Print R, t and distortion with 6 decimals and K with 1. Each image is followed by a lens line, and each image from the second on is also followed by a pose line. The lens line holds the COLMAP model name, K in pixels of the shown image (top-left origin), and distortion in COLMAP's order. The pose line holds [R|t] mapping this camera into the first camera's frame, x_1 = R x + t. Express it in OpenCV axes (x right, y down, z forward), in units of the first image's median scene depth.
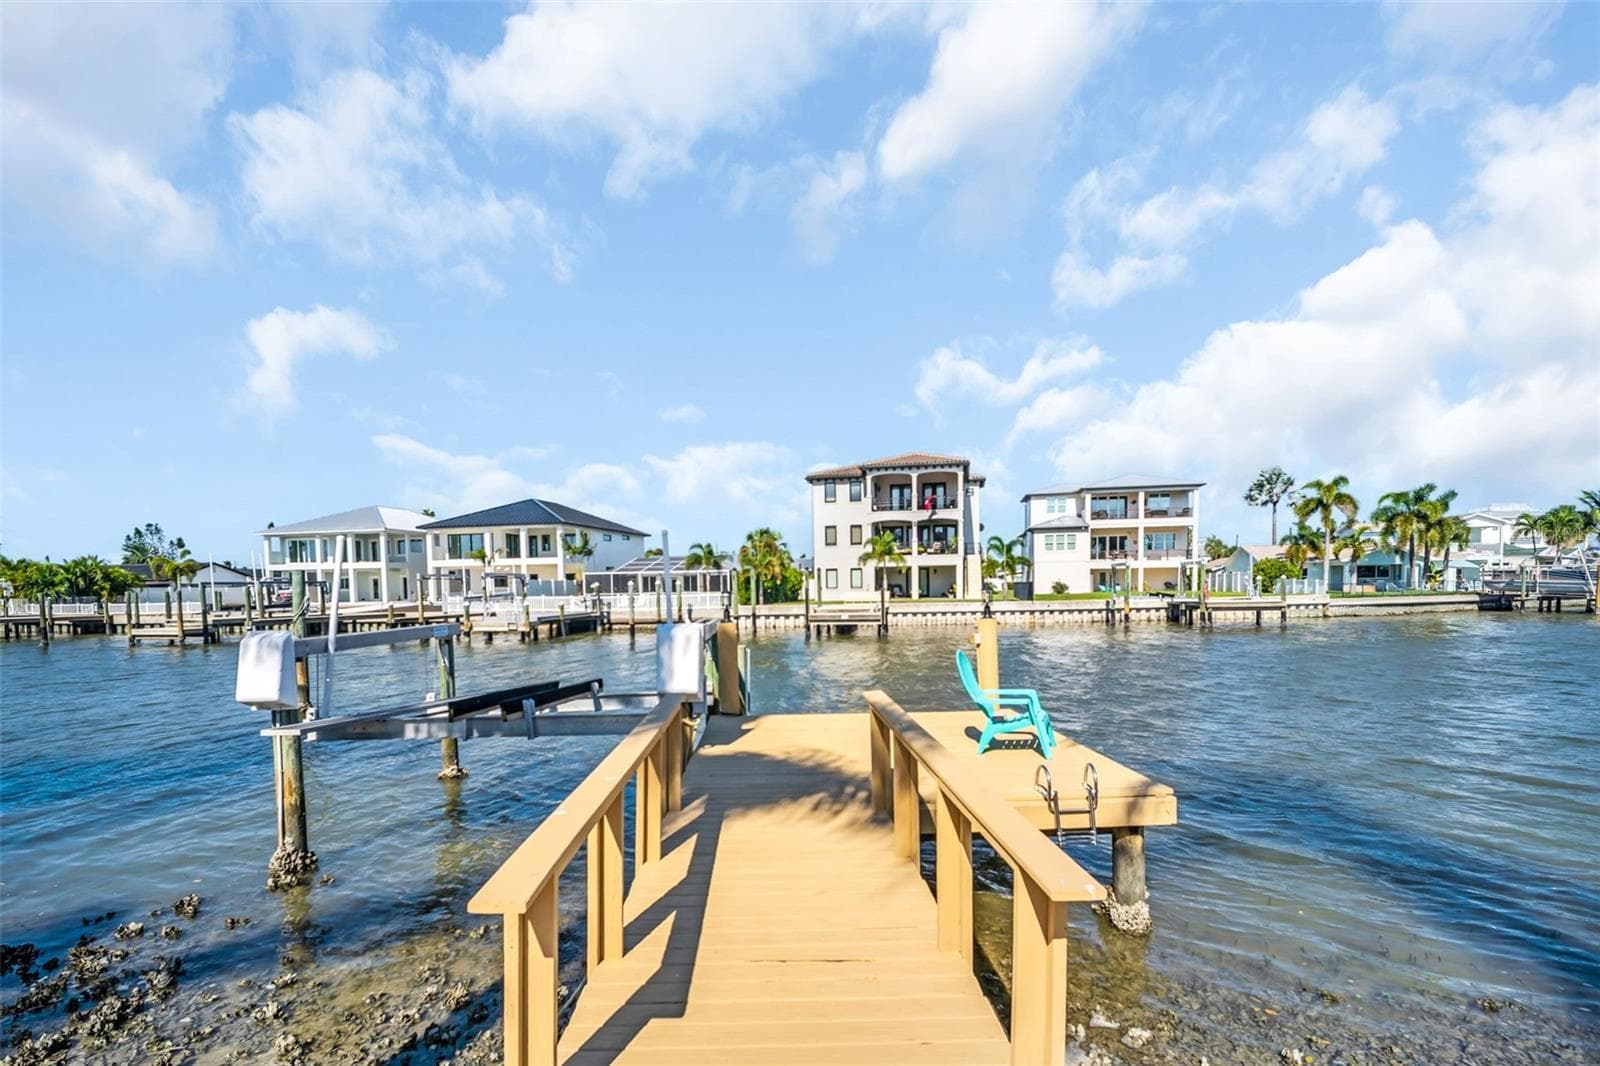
lens RADIAL K [[753.4, 0, 798.6], [0, 753.4, 623.6], [0, 0, 1]] dist [-0.000242, -0.000374]
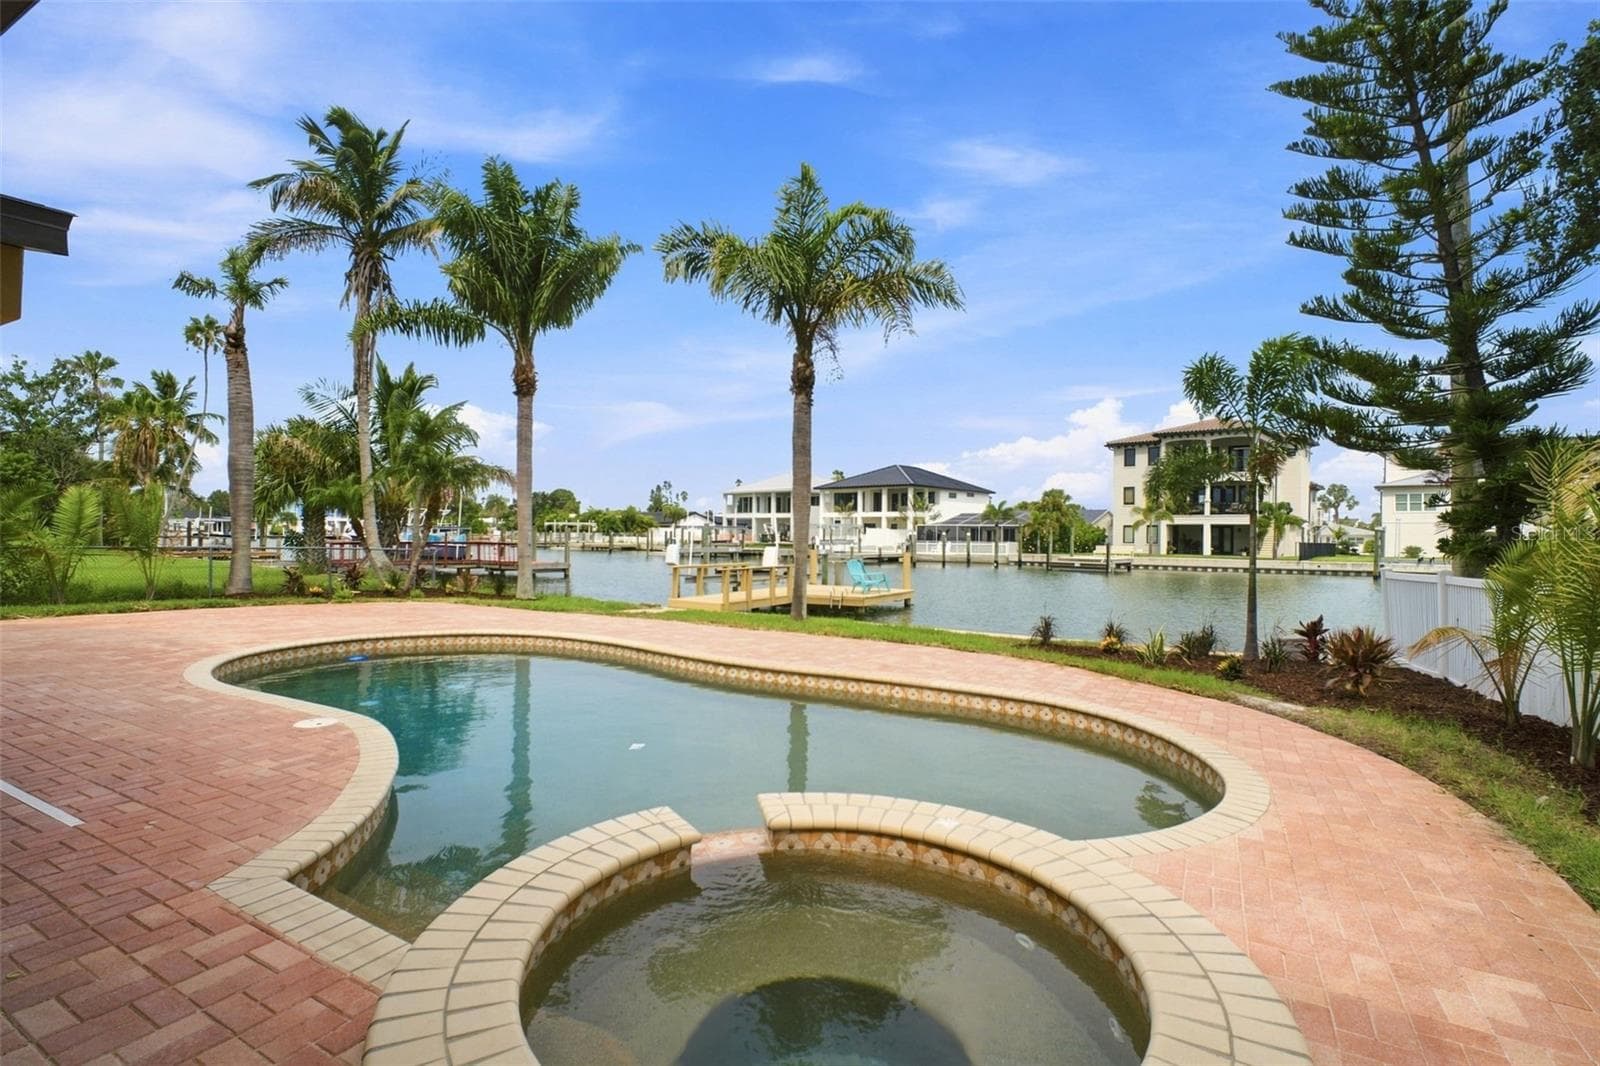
lens RADIAL K [[761.7, 0, 768.0], [0, 761.7, 540.8], [0, 0, 1]] dist [-0.001229, -0.006630]
pose [[0.839492, 0.032392, -0.542406, 0.215916], [-0.056373, 0.998027, -0.027650, 0.011167], [0.540440, 0.053789, 0.839661, -0.240928]]
